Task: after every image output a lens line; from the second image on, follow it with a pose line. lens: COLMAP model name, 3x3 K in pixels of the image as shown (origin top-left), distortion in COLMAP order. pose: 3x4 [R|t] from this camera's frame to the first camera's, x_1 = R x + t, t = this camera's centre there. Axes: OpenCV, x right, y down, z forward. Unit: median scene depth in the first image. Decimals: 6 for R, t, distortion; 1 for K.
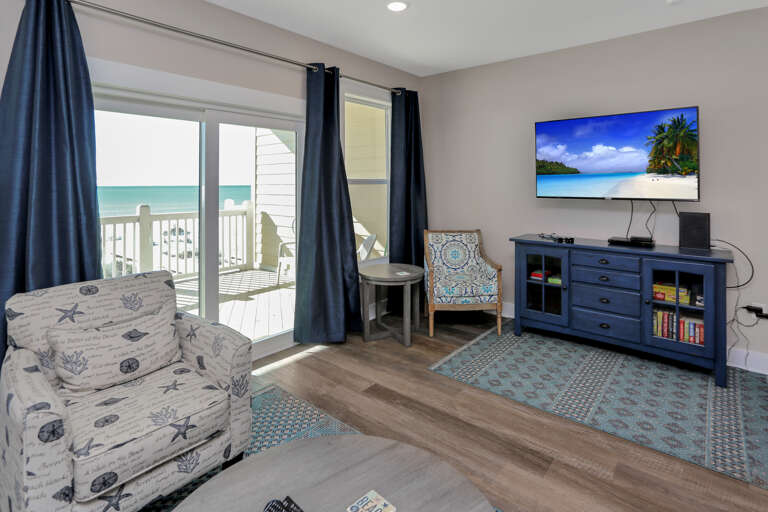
lens RADIAL K [[390.5, 0, 385.9], [0, 390.5, 182.1], [0, 0, 1]] dist [-0.066092, 0.024567]
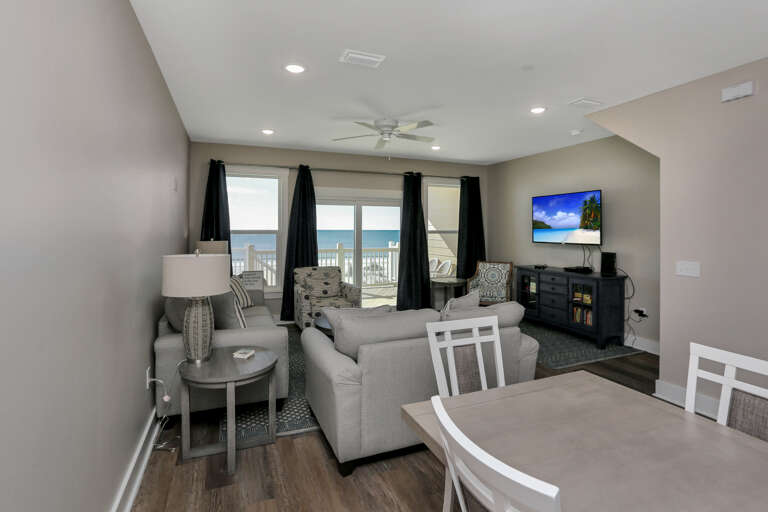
lens RADIAL K [[384.8, 0, 382.7], [0, 384.8, 231.3], [0, 0, 1]] dist [-0.069030, 0.023773]
pose [[0.888314, 0.003117, -0.459227, 0.635486], [0.000757, 0.999966, 0.008252, -0.024505], [0.459237, -0.007678, 0.888281, -0.845768]]
